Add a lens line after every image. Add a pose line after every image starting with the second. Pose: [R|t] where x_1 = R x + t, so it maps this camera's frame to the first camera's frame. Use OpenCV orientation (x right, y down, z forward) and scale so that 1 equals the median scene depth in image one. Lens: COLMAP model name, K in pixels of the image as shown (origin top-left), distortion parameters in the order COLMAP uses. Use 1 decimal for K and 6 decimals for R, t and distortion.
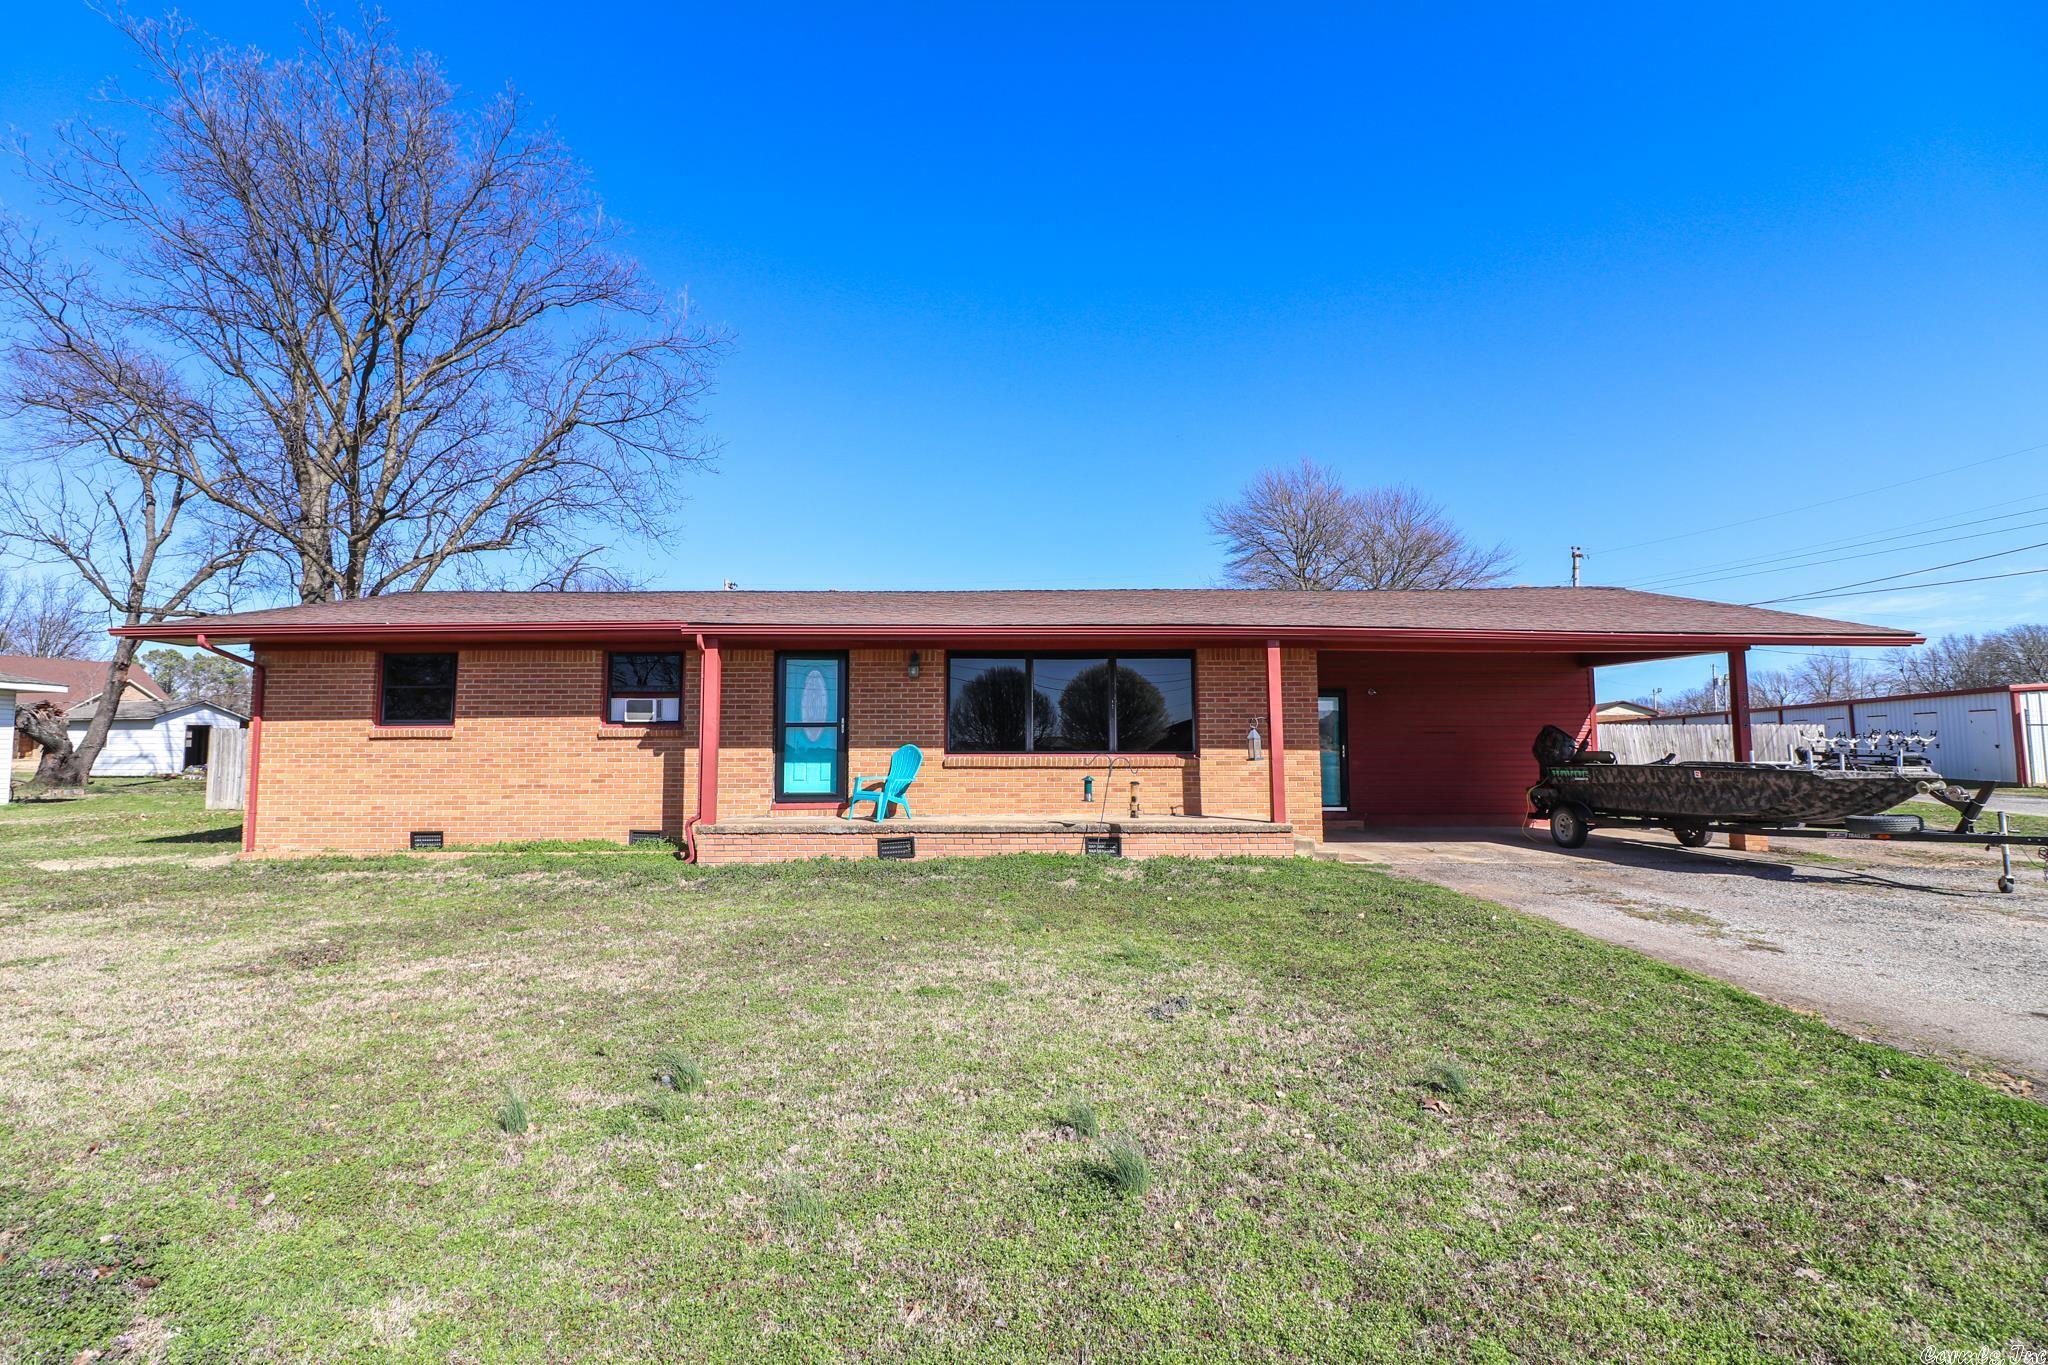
lens RADIAL K [[946.1, 0, 1010.1], [0, 946.1, 683.0], [0, 0, 1]] dist [-0.009718, -0.008099]
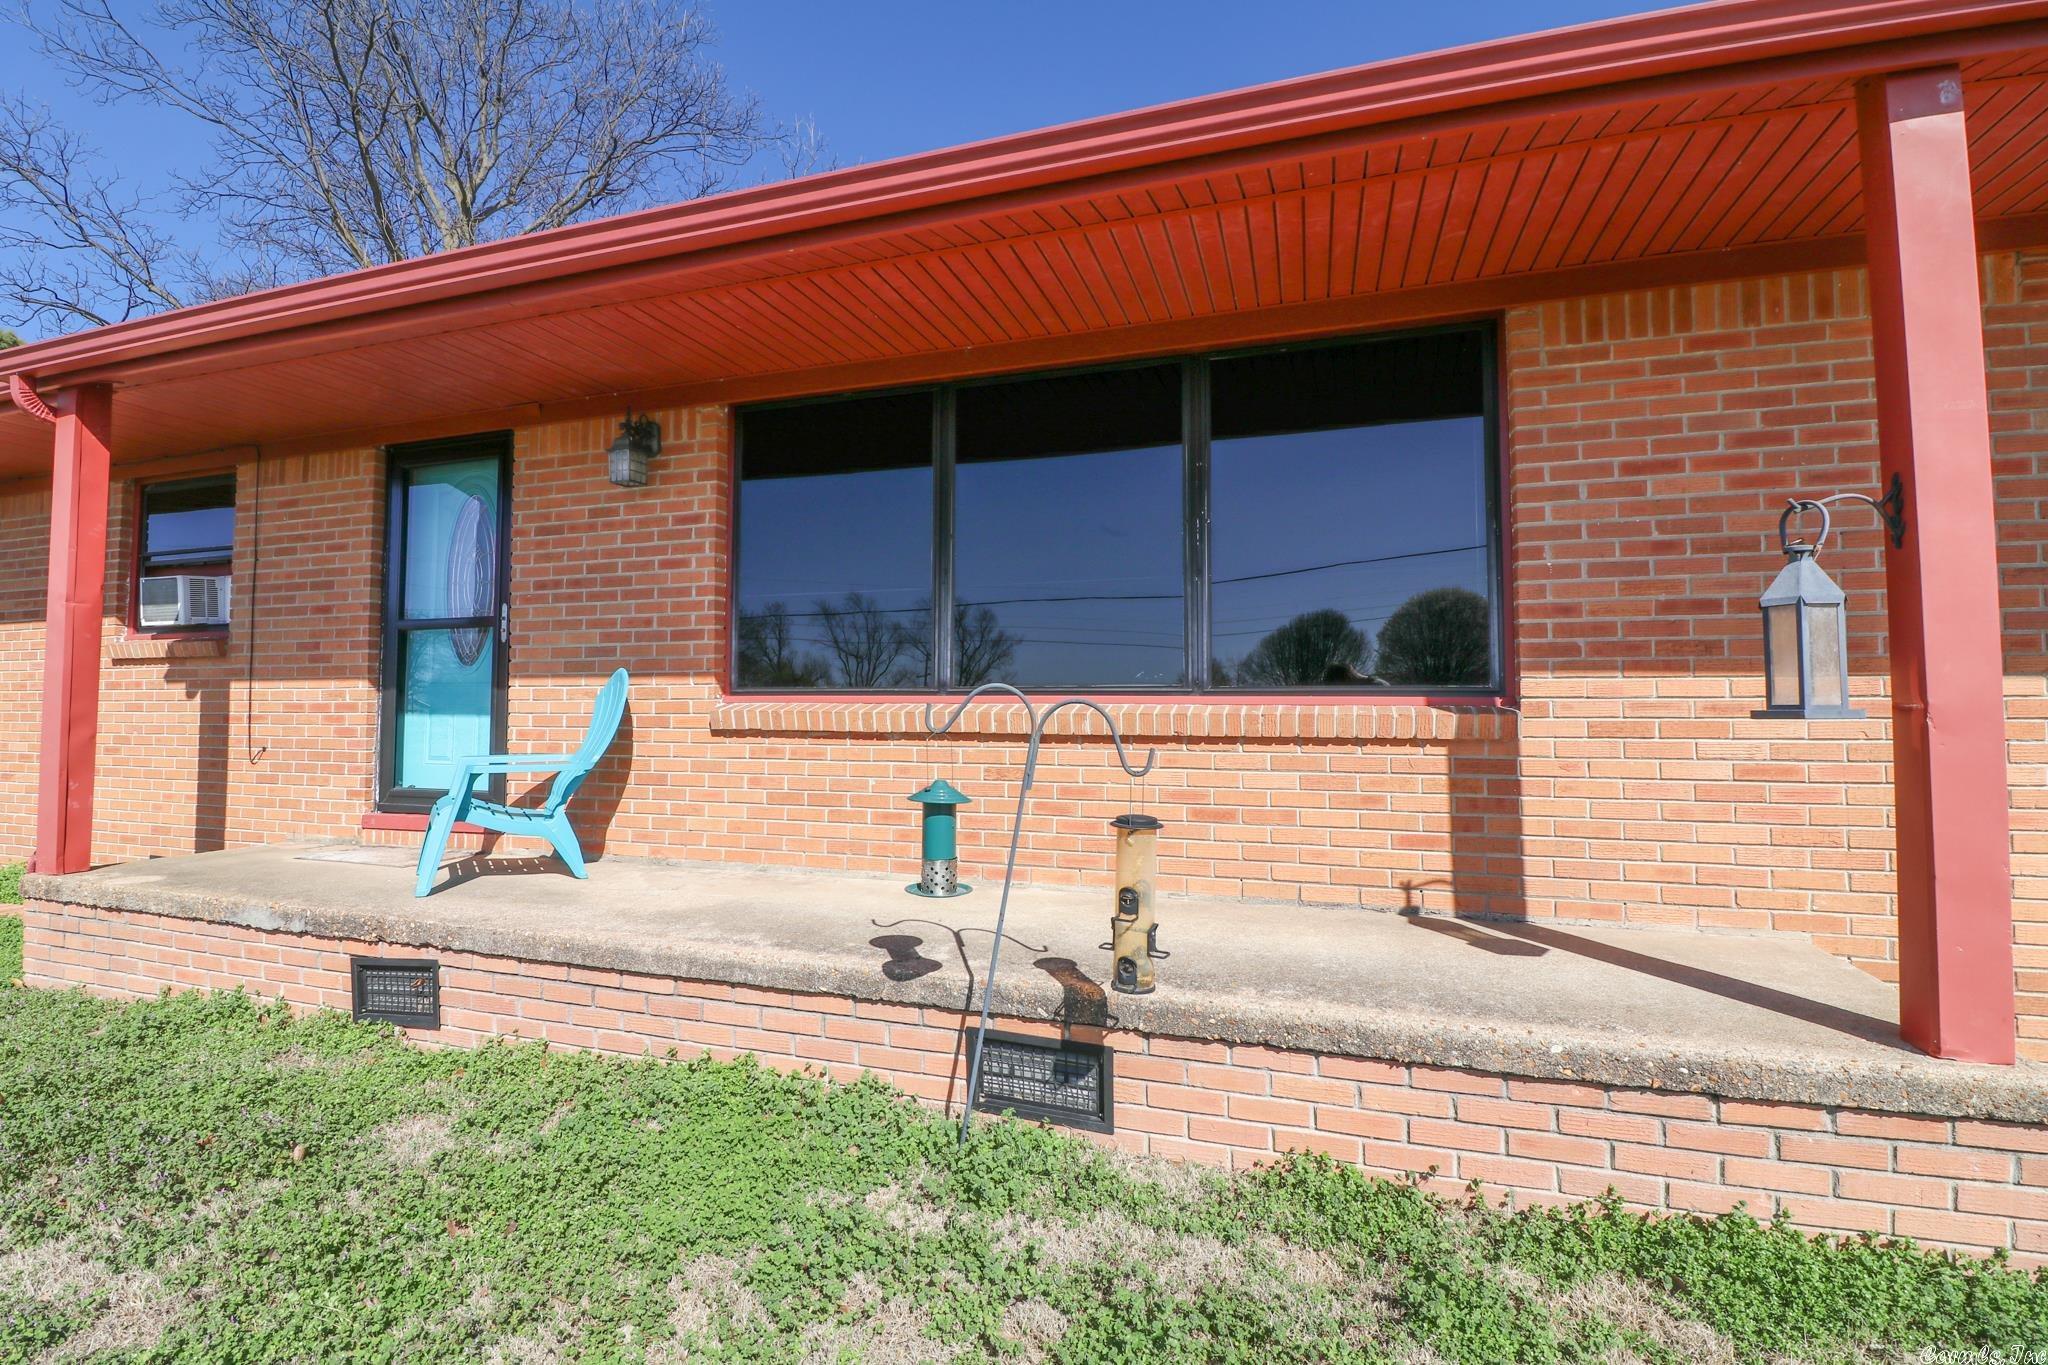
lens RADIAL K [[946.1, 0, 1014.3], [0, 946.1, 669.3], [0, 0, 1]] dist [-0.009718, -0.008099]
pose [[0.942239, -0.008927, -0.334821, 0.156578], [0.018109, 0.999540, 0.024311, 0.059286], [0.334450, -0.028970, 0.941968, 0.706882]]
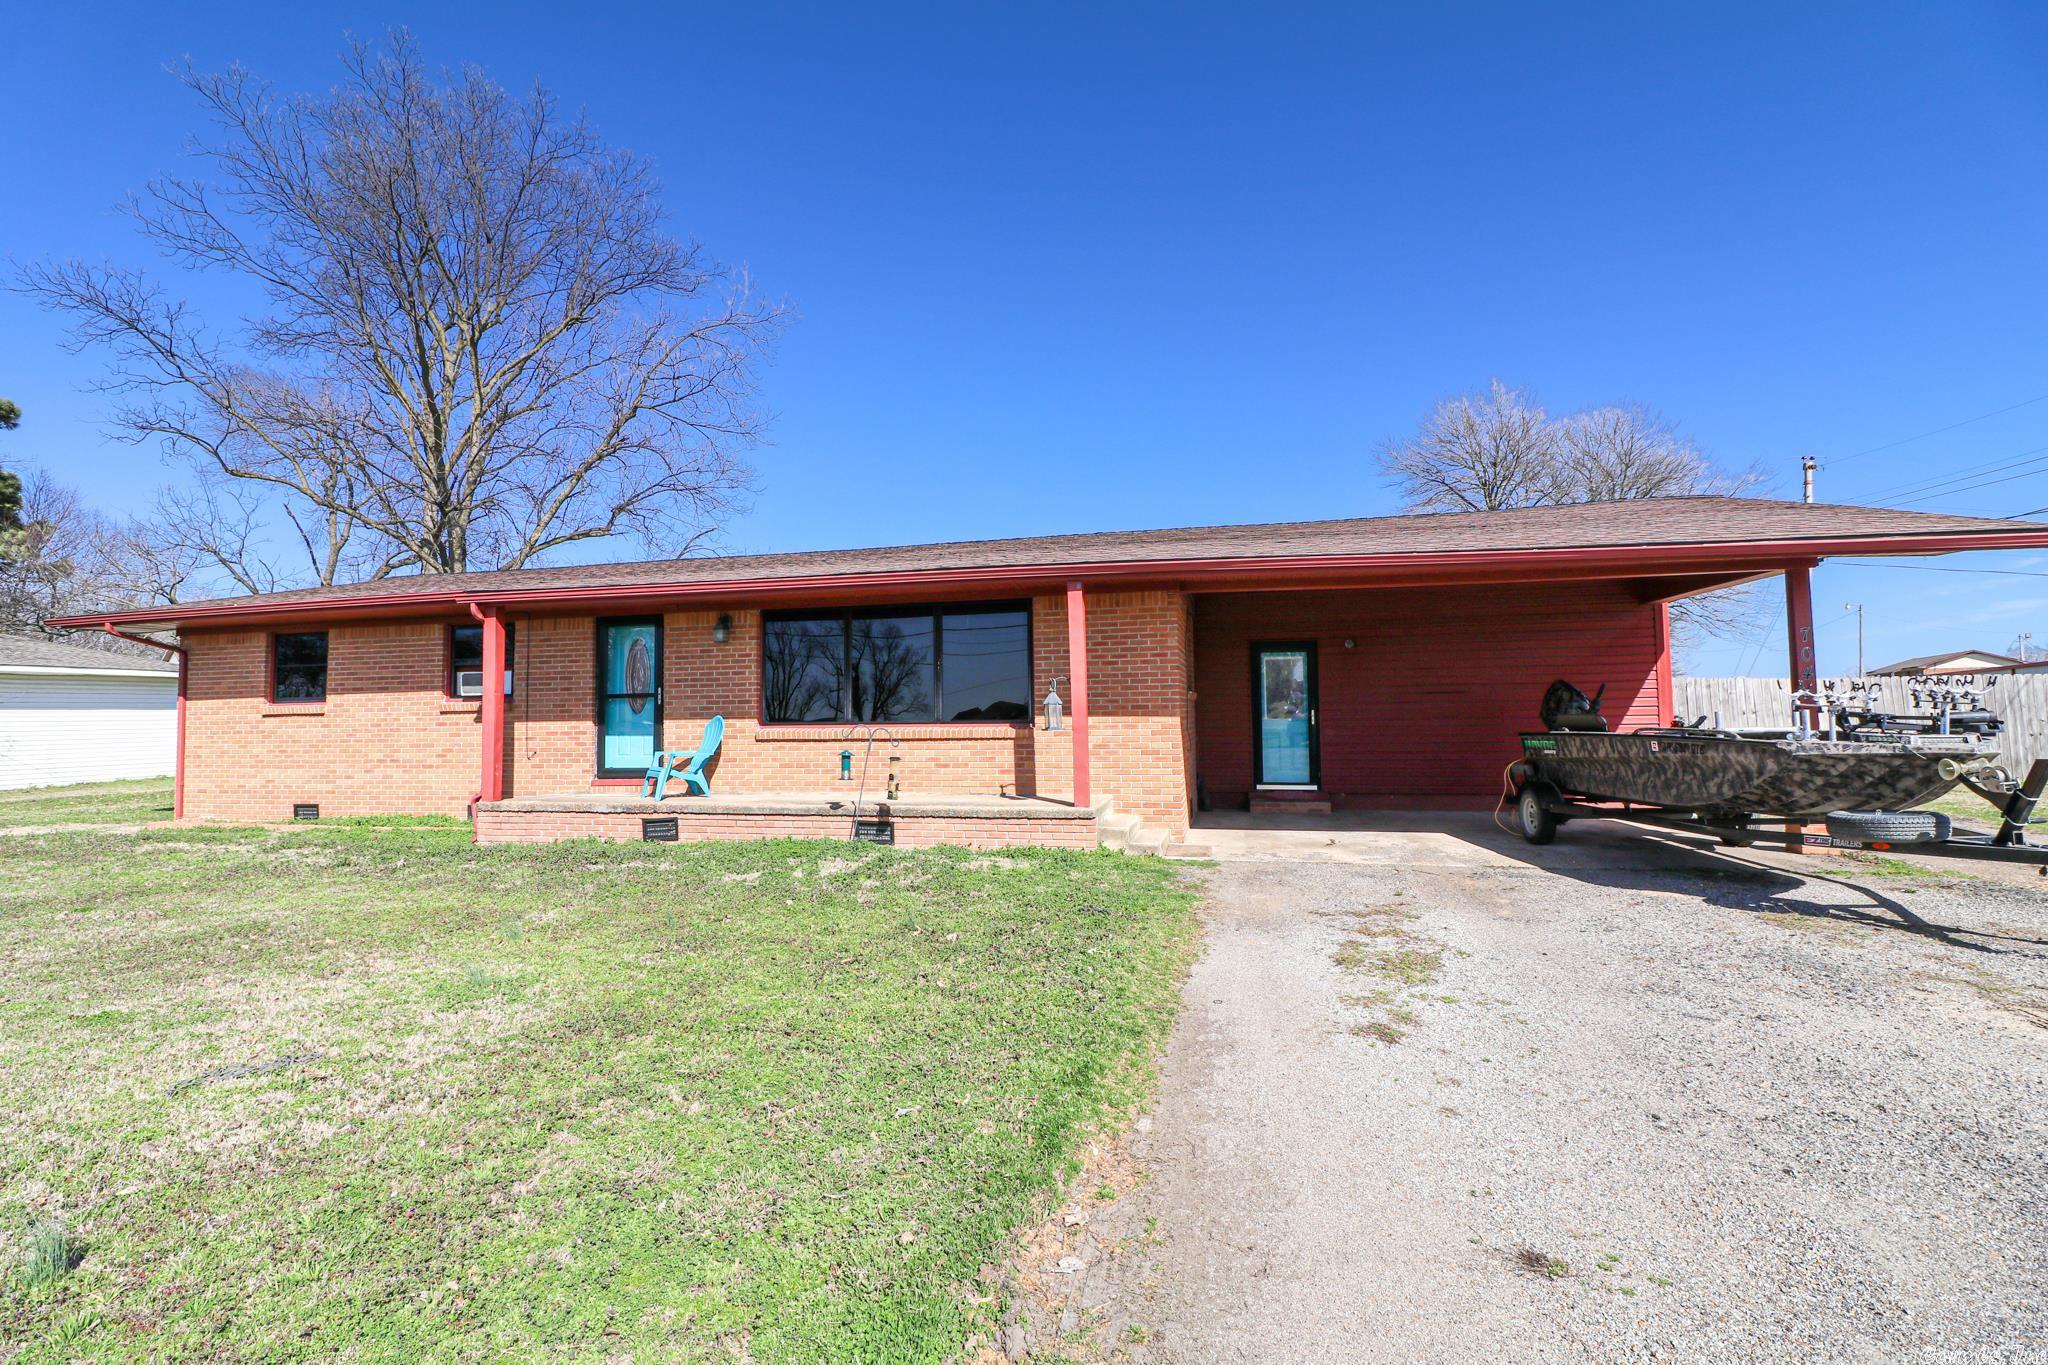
lens RADIAL K [[946.1, 0, 1013.2], [0, 946.1, 679.6], [0, 0, 1]] dist [-0.009718, -0.008099]
pose [[0.969101, -0.020644, -0.245800, 0.393192], [0.027763, 0.999288, 0.025532, 0.015006], [0.245098, -0.031568, 0.968984, 0.186675]]
